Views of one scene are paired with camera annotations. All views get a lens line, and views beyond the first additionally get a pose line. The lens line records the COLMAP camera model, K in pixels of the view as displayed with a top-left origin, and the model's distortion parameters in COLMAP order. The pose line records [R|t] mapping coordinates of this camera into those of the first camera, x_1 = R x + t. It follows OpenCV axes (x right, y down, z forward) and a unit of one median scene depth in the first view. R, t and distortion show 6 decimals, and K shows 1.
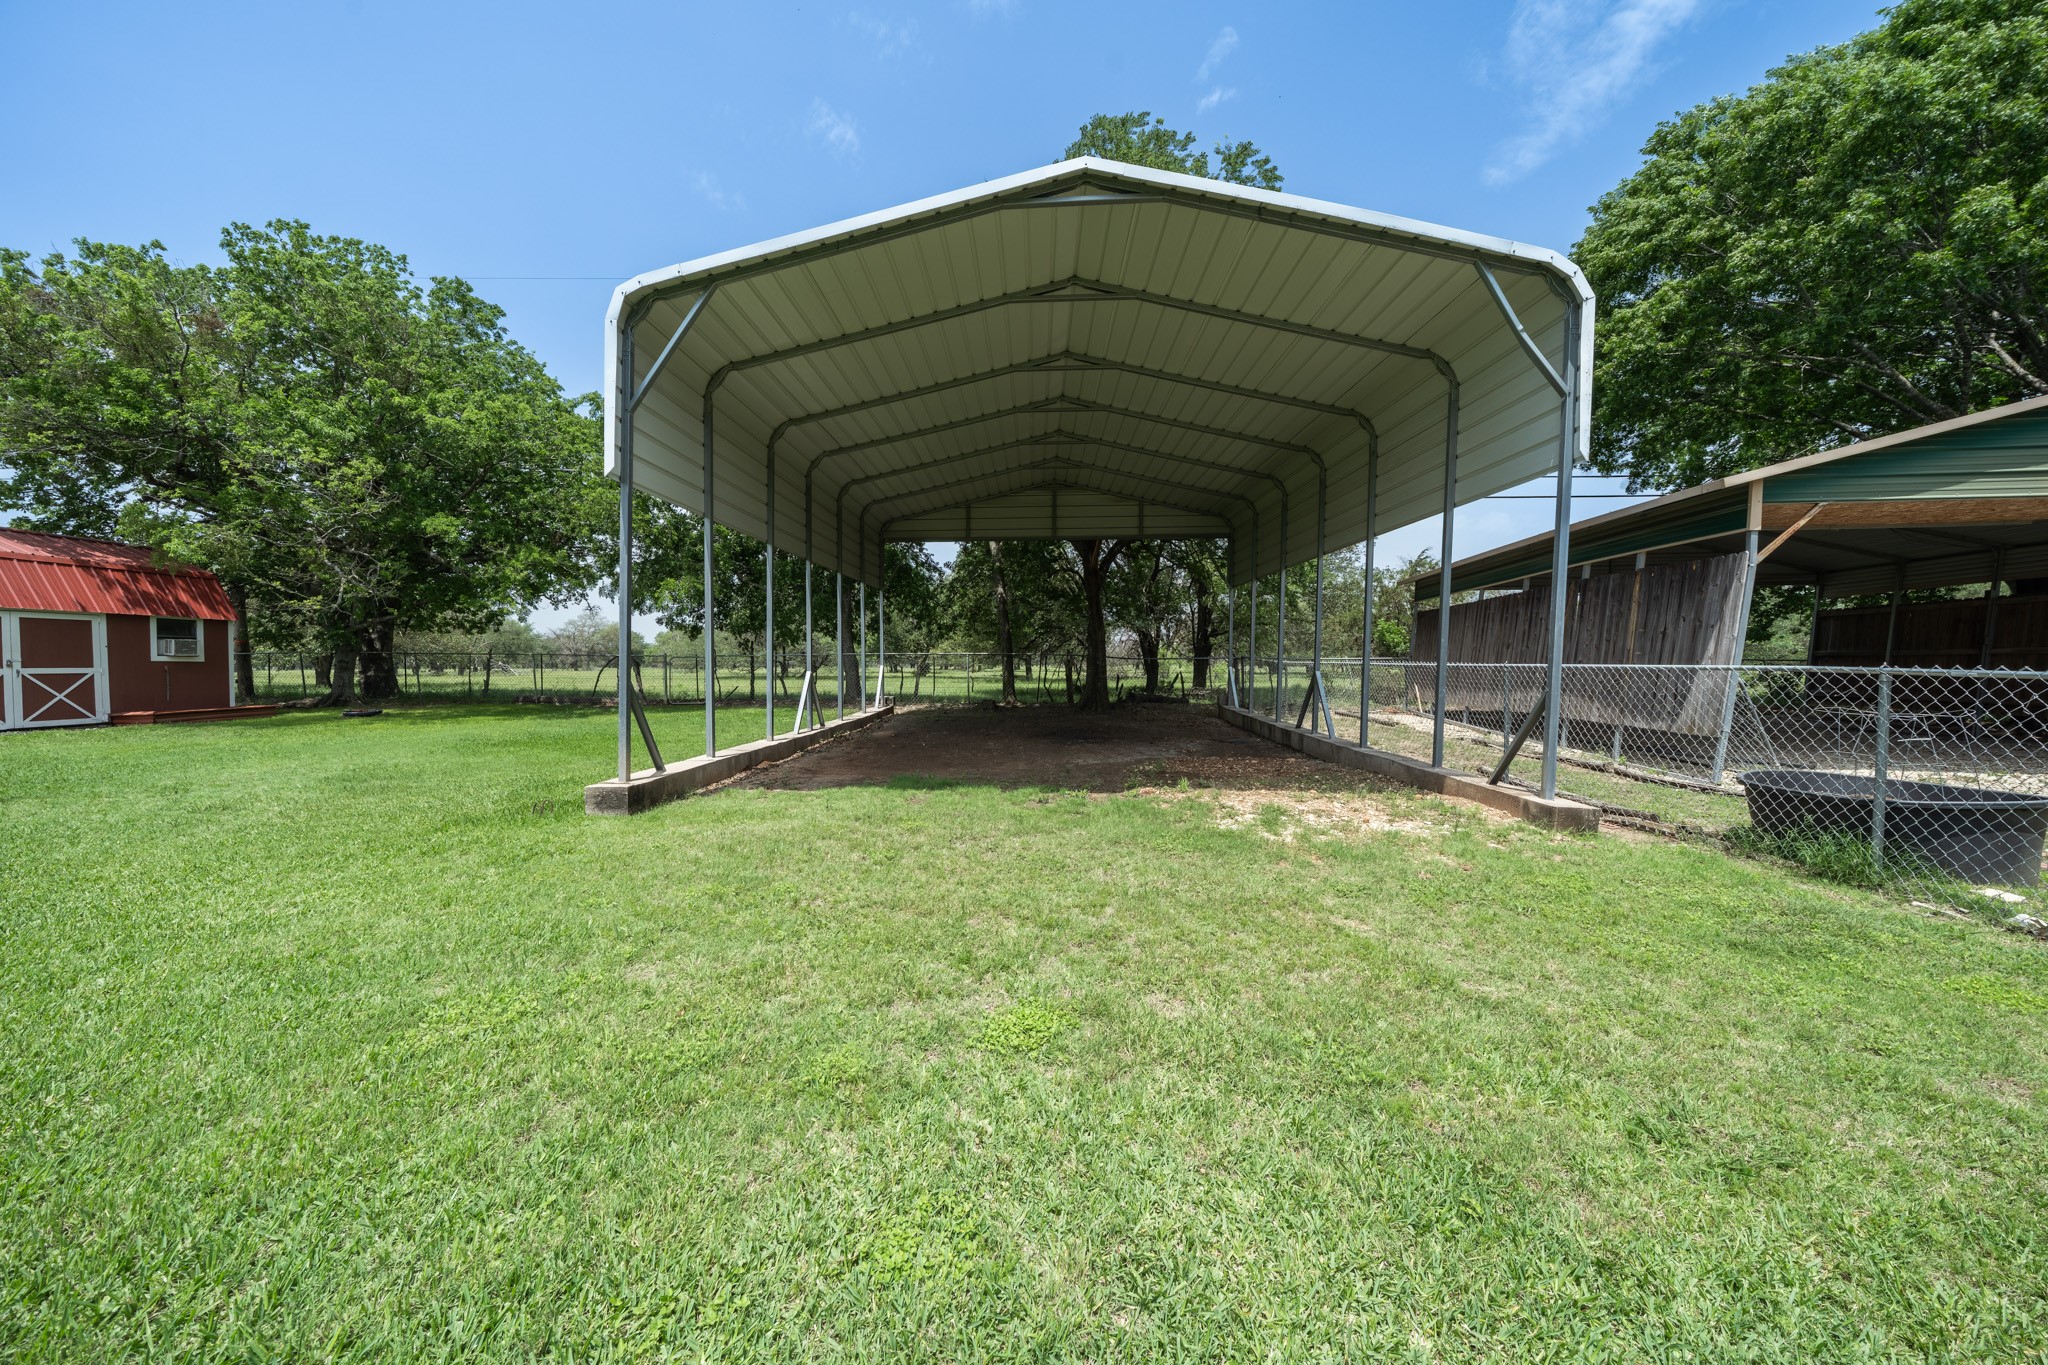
lens RADIAL K [[690.8, 0, 1013.0], [0, 690.8, 683.8], [0, 0, 1]] dist [-0.005257, 0.000171]
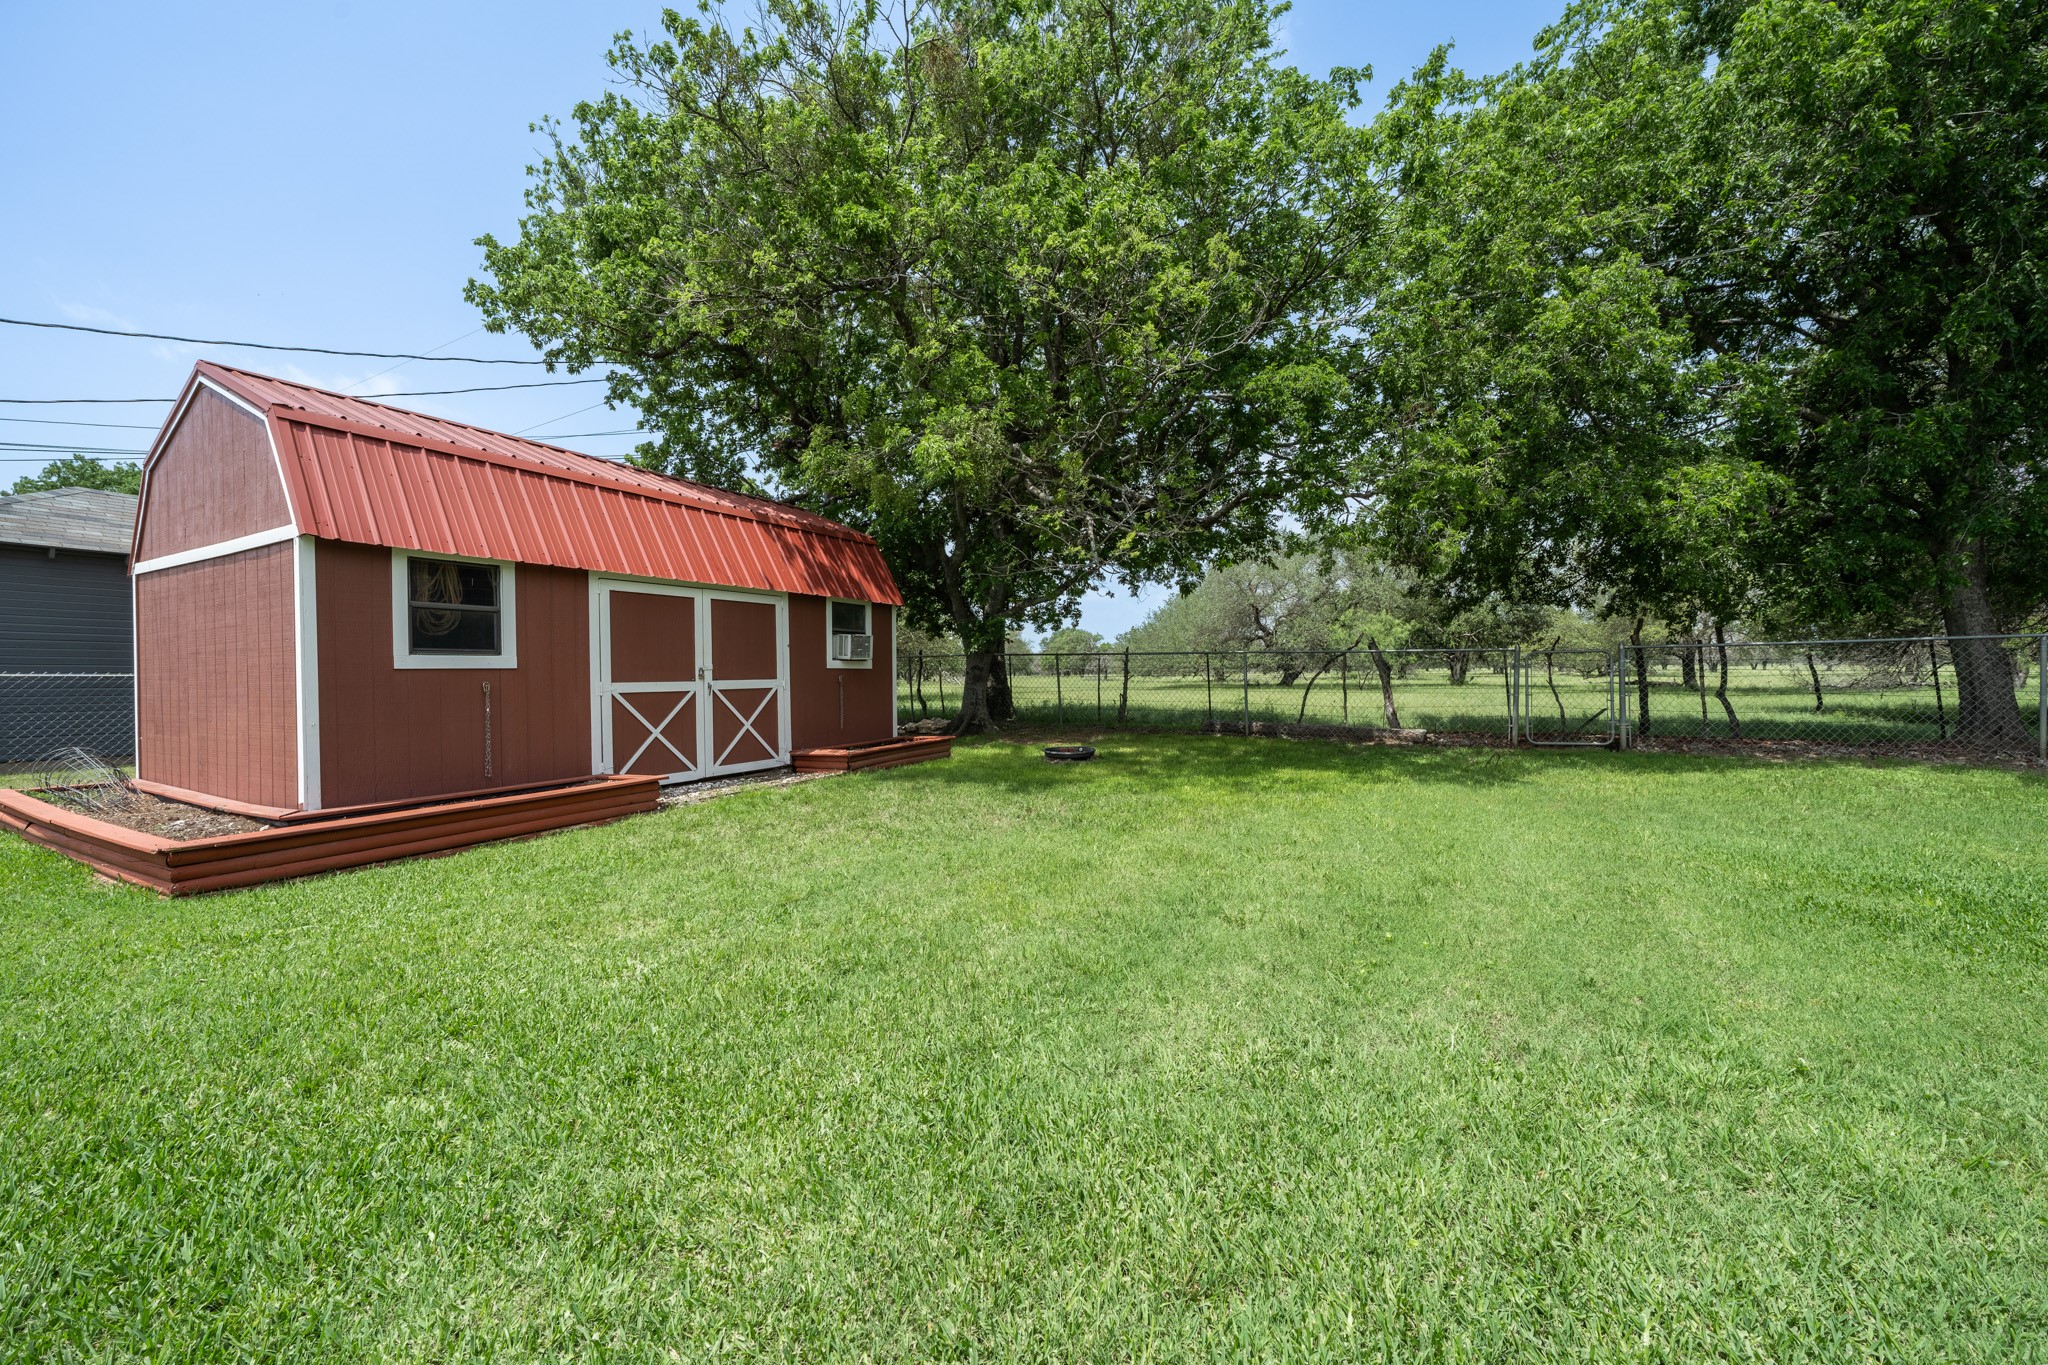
lens RADIAL K [[753.2, 0, 1026.4], [0, 753.2, 679.5], [0, 0, 1]] dist [-0.000050, -0.000001]
pose [[0.898384, -0.007161, -0.439153, -0.745152], [0.000141, 0.999872, -0.016014, -0.010805], [0.439211, 0.014325, 0.898270, 0.425755]]
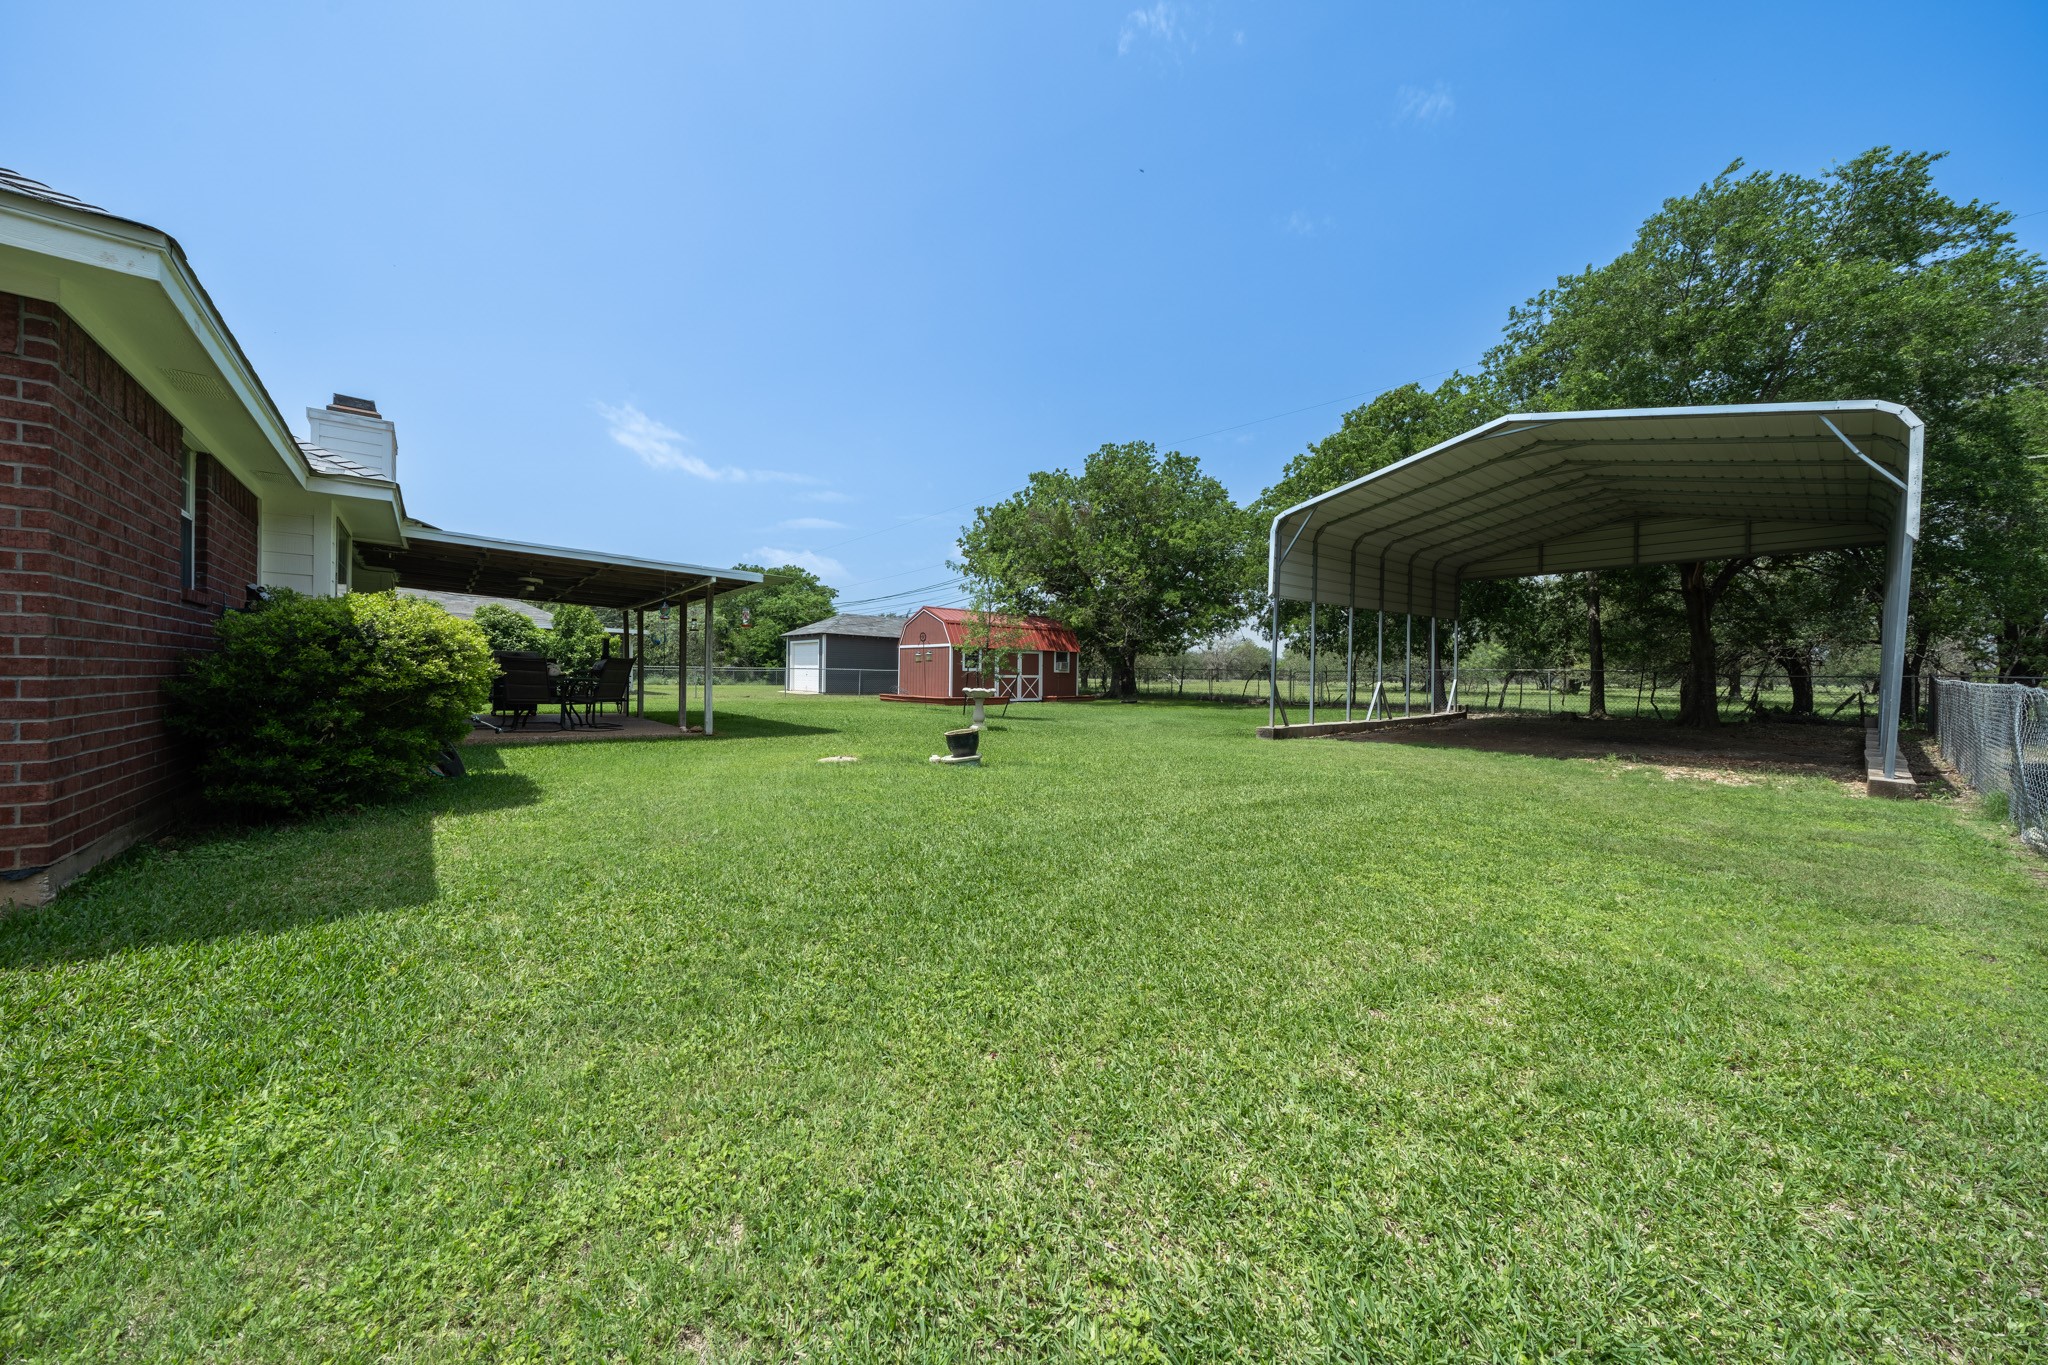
lens RADIAL K [[690.8, 0, 1006.8], [0, 690.8, 677.7], [0, 0, 1]] dist [-0.005257, 0.000171]
pose [[0.654983, 0.011097, -0.755562, 0.240784], [-0.032486, 0.999381, -0.013484, 0.015382], [0.754945, 0.033377, 0.654938, -0.479344]]
